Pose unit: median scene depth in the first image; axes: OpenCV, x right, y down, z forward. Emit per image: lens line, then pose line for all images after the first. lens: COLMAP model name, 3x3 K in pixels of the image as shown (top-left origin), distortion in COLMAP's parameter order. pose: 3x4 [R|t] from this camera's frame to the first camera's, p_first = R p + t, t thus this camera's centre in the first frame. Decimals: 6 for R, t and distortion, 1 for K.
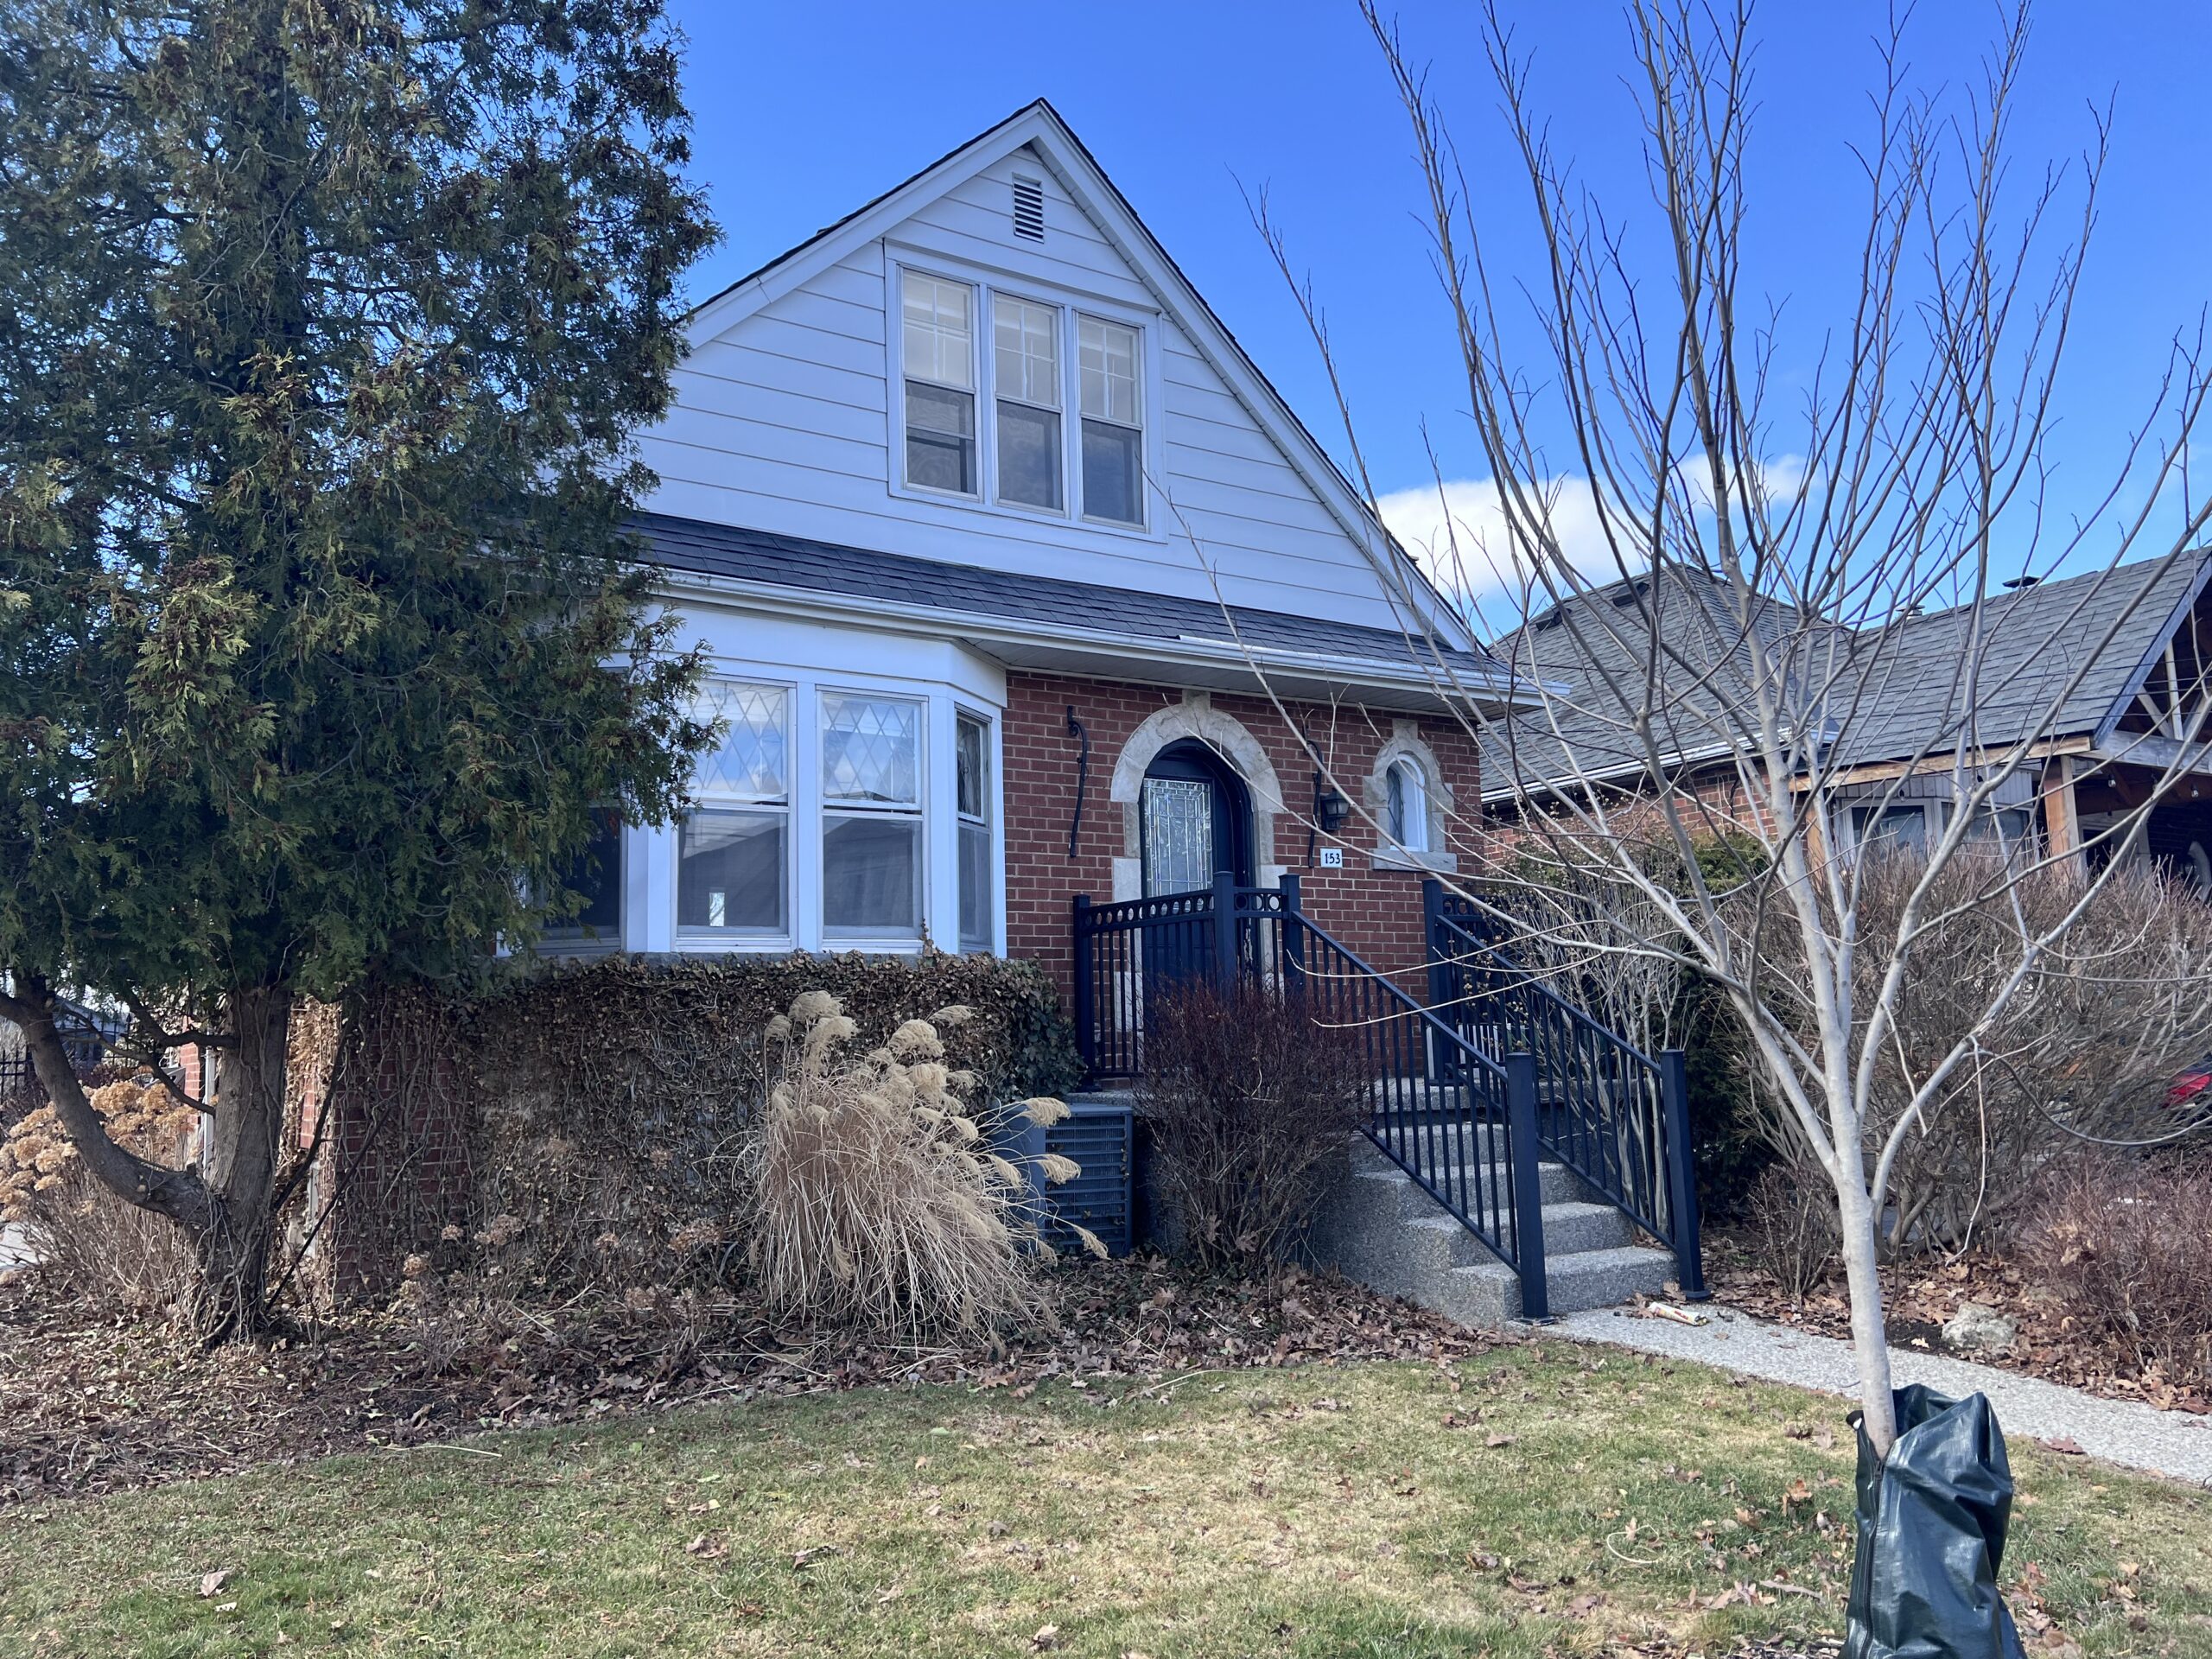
lens RADIAL K [[1637.1, 0, 1106.0], [0, 1637.1, 829.5], [0, 0, 1]] dist [0.088042, -0.212434]
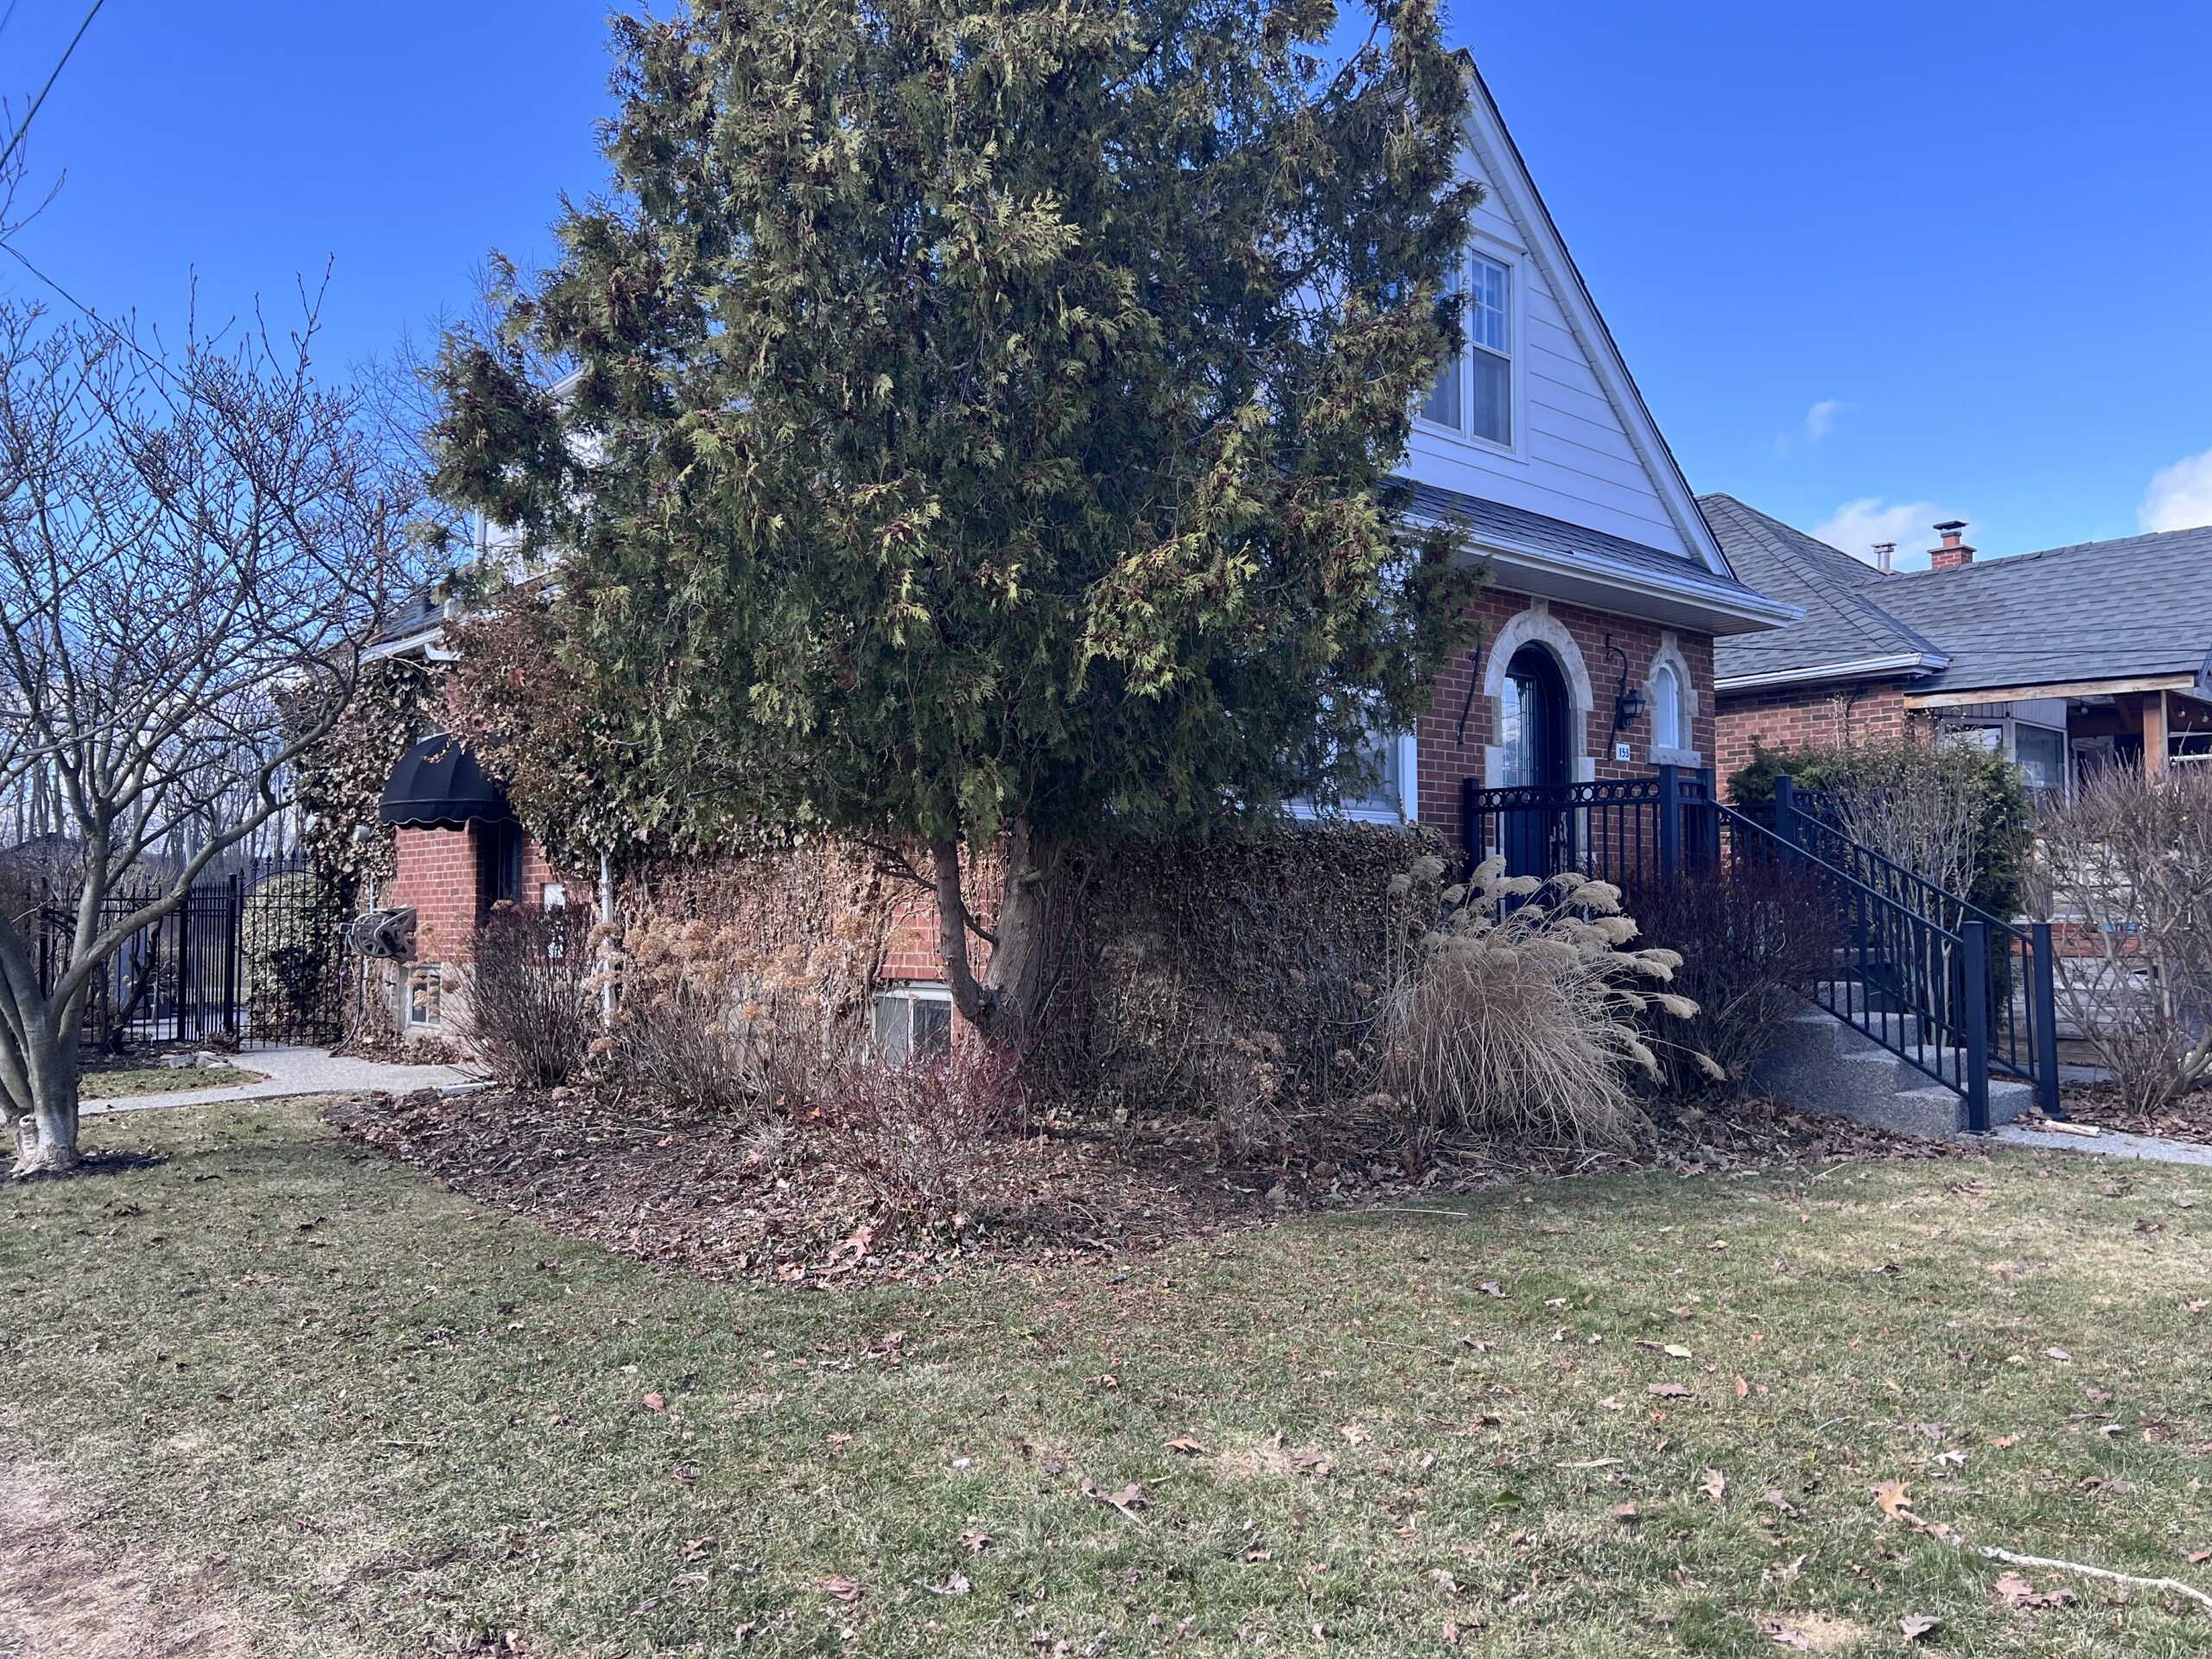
lens RADIAL K [[1637.1, 0, 1106.0], [0, 1637.1, 829.5], [0, 0, 1]] dist [0.088042, -0.212434]
pose [[0.989552, 0.031888, 0.140605, -0.410018], [-0.041926, 0.996734, 0.069017, 0.007555], [-0.137945, -0.074191, 0.987657, -0.088878]]
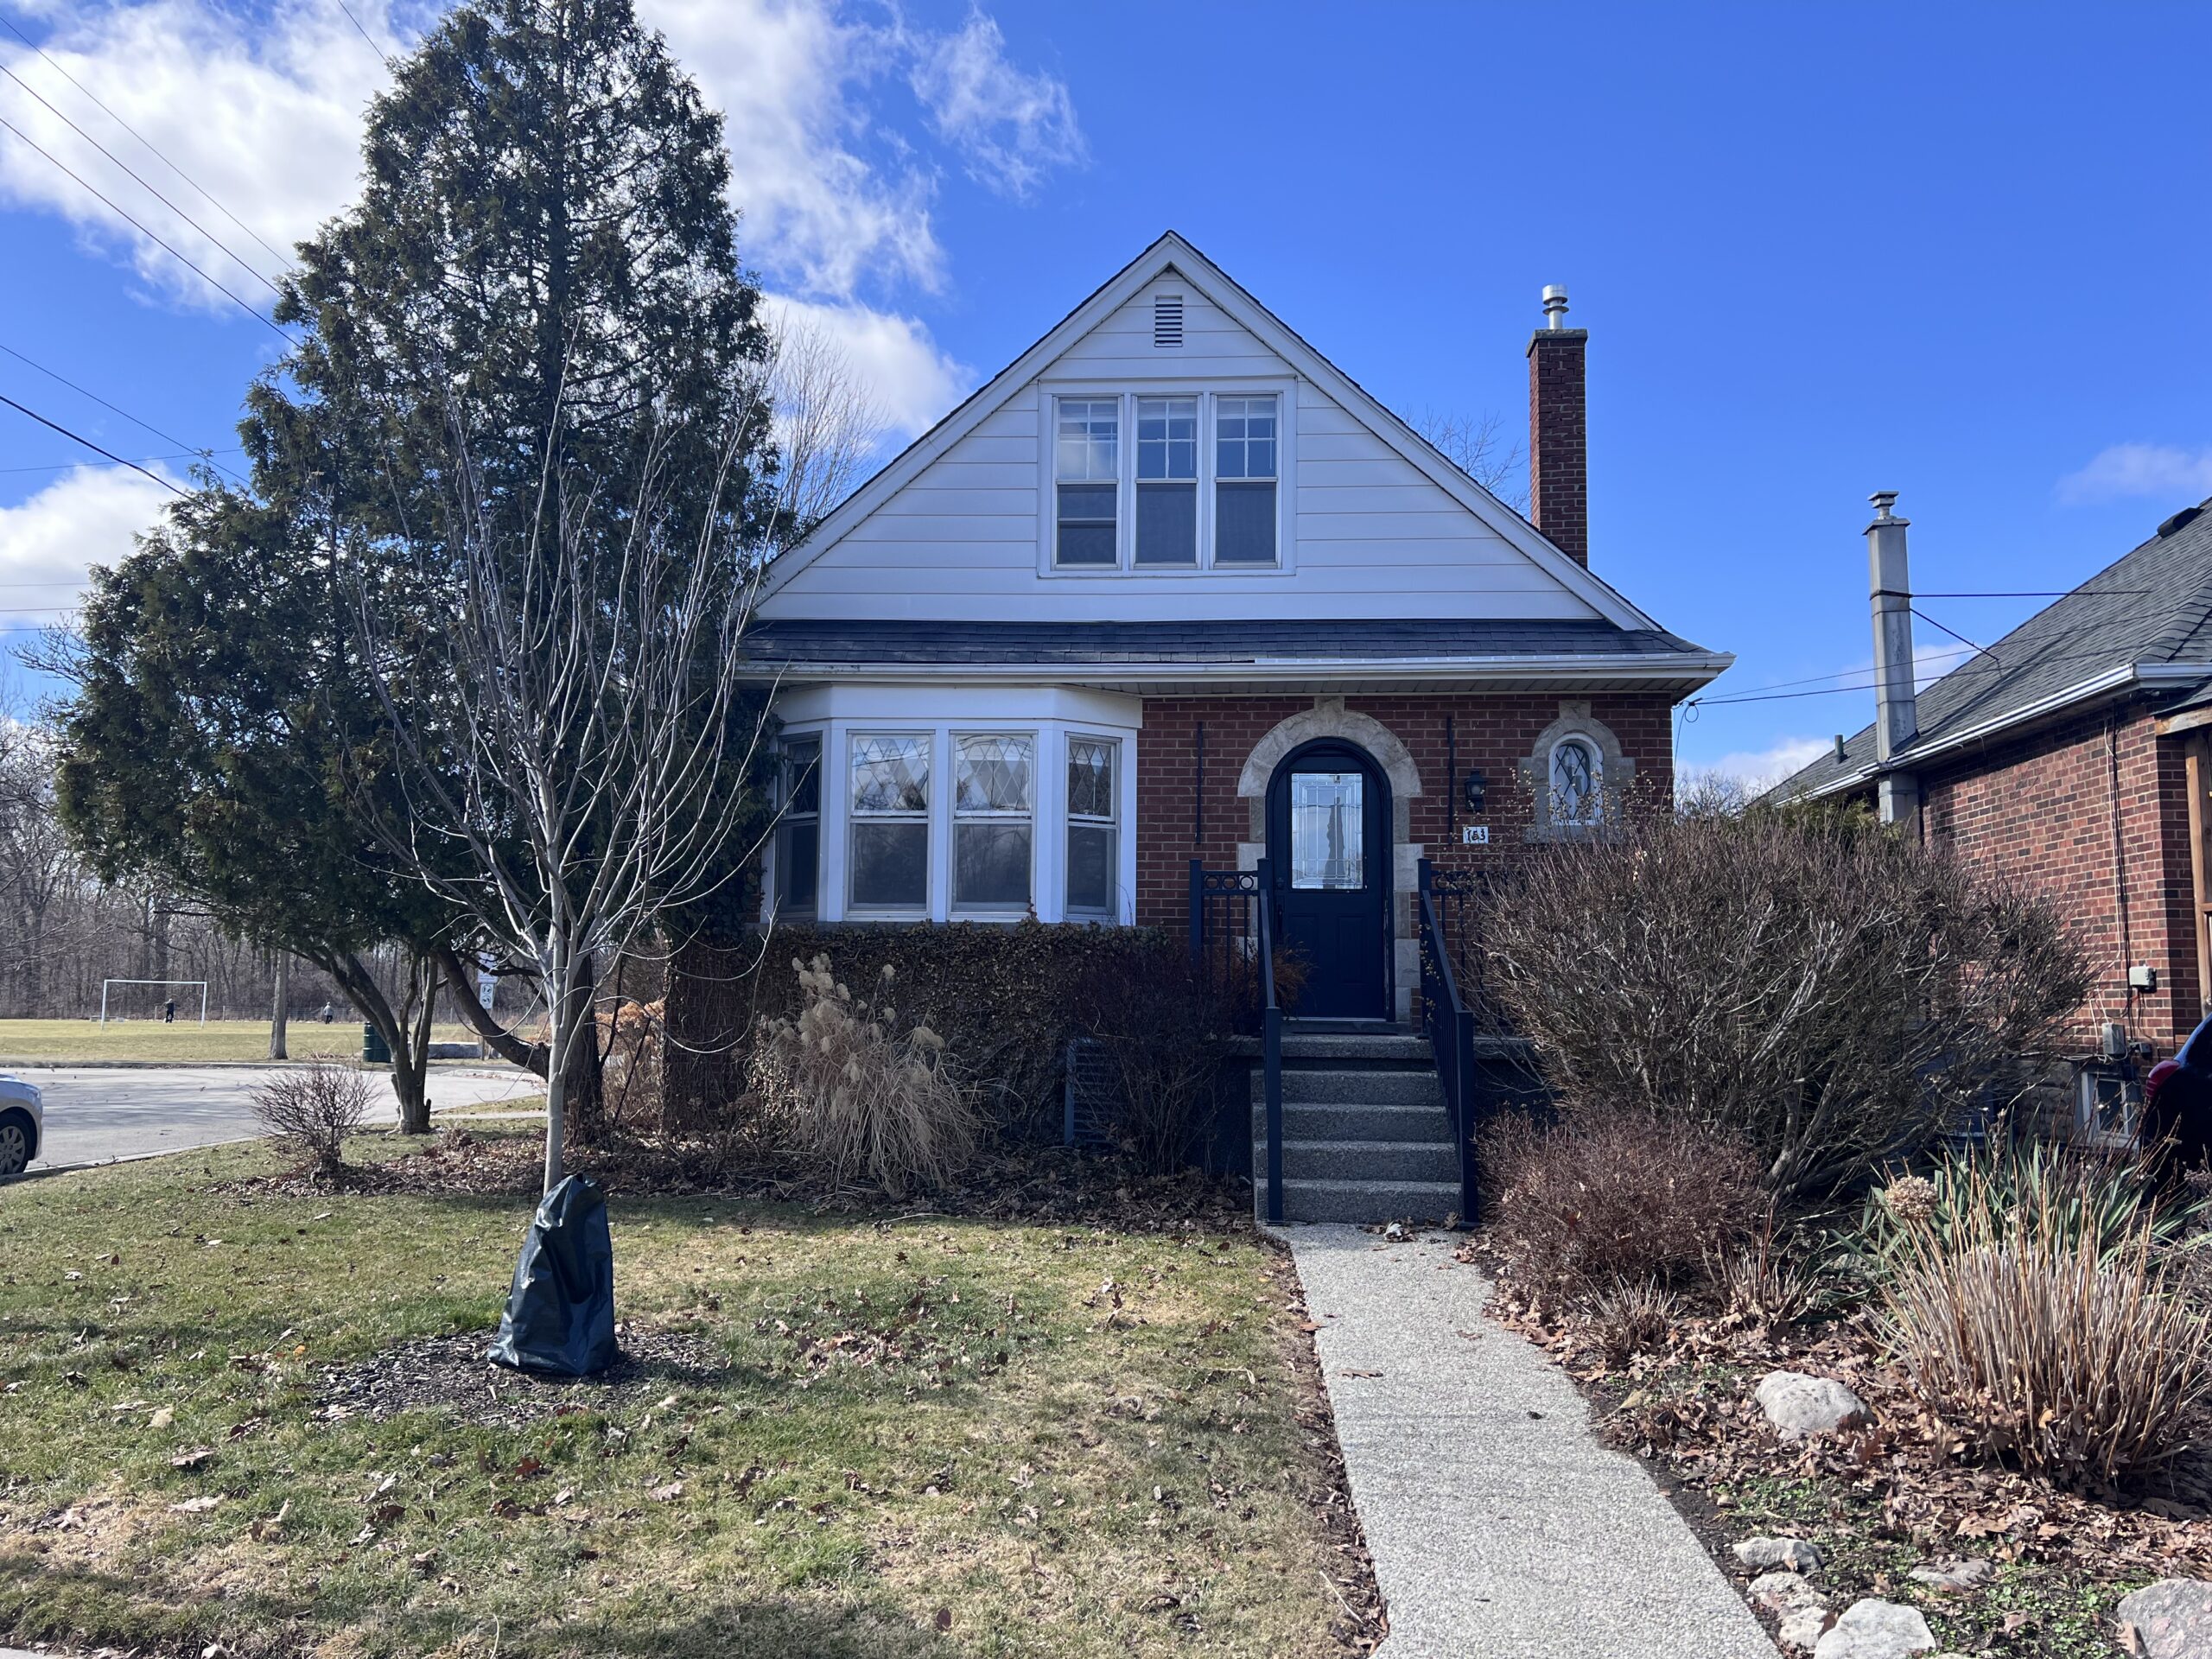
lens RADIAL K [[1637.1, 0, 1106.0], [0, 1637.1, 829.5], [0, 0, 1]] dist [0.088042, -0.212434]
pose [[0.796230, -0.030127, -0.604244, 0.657162], [0.046102, 0.998877, 0.010947, -0.010746], [0.603235, -0.036573, 0.796724, -0.028632]]
